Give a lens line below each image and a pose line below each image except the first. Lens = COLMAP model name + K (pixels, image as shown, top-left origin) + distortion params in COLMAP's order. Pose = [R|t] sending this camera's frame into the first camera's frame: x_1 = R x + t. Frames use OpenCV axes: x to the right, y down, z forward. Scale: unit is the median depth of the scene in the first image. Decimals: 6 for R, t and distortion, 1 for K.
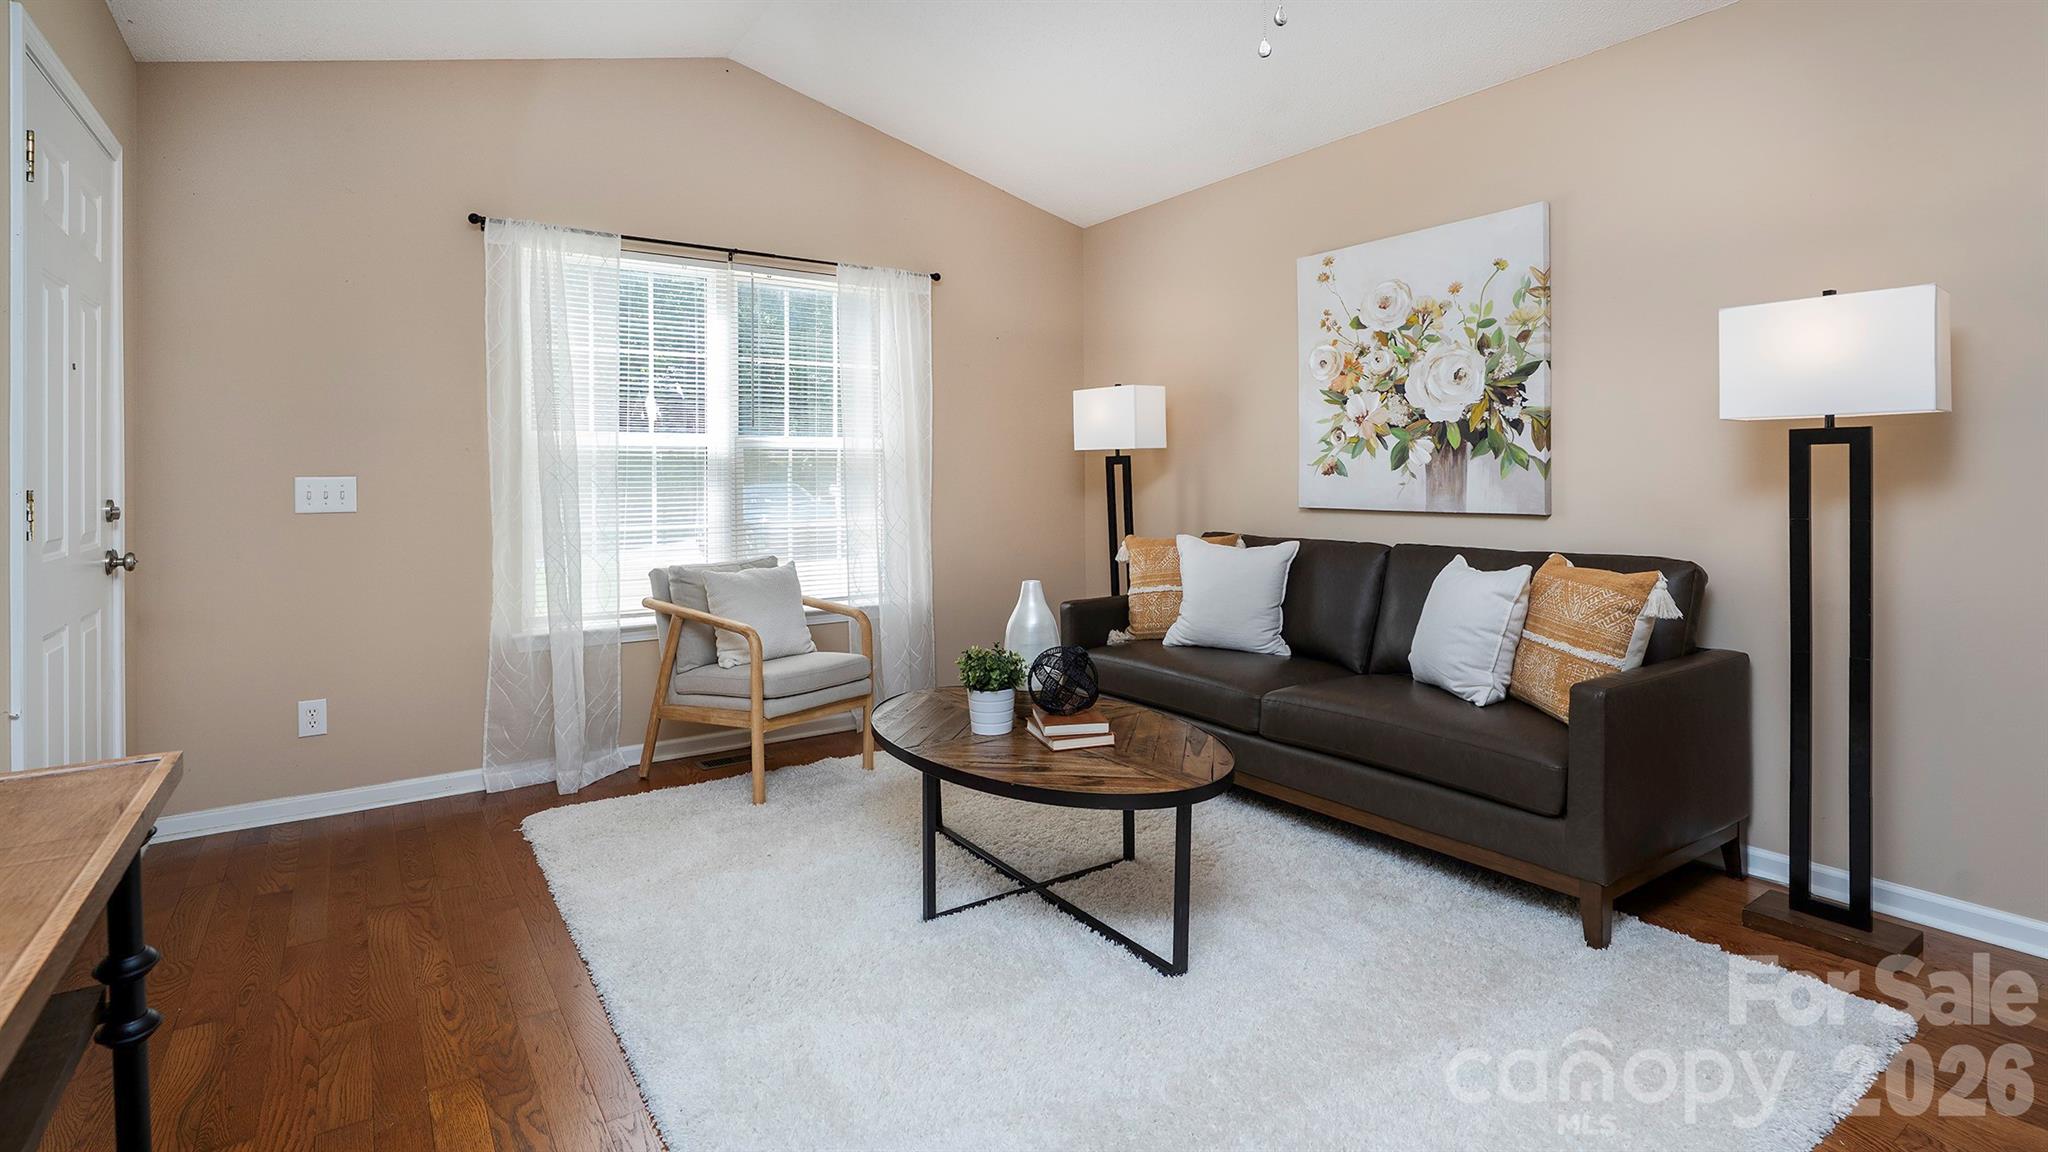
lens RADIAL K [[980.0, 0, 987.7], [0, 980.0, 474.6], [0, 0, 1]] dist [-0.008243, 0.002252]
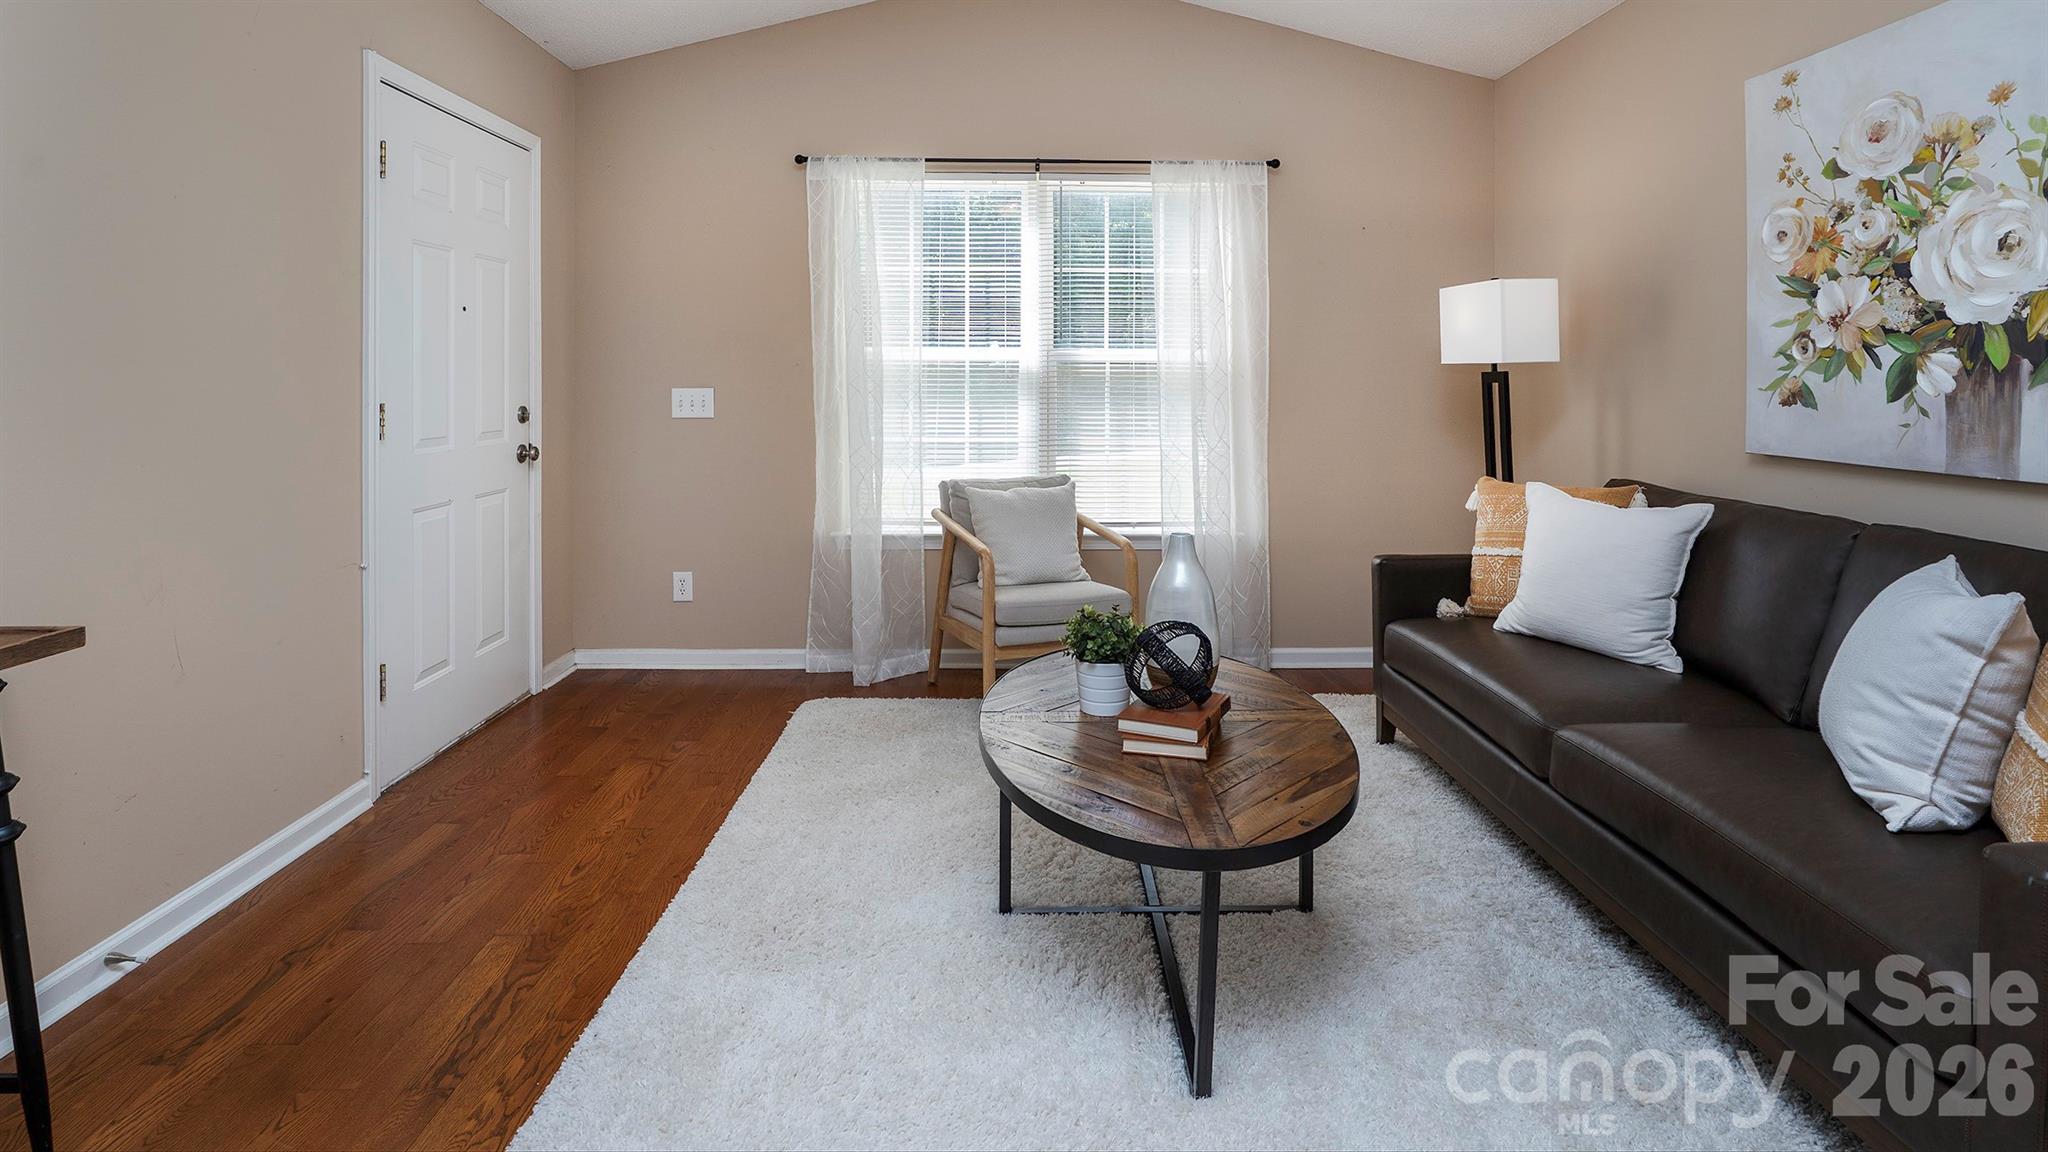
lens RADIAL K [[980.0, 0, 989.9], [0, 980.0, 373.5], [0, 0, 1]] dist [-0.008243, 0.002252]
pose [[0.838876, 0.007226, -0.544275, 0.264922], [-0.007766, 0.999969, 0.001306, -0.018559], [0.544267, 0.003131, 0.838906, 0.170254]]
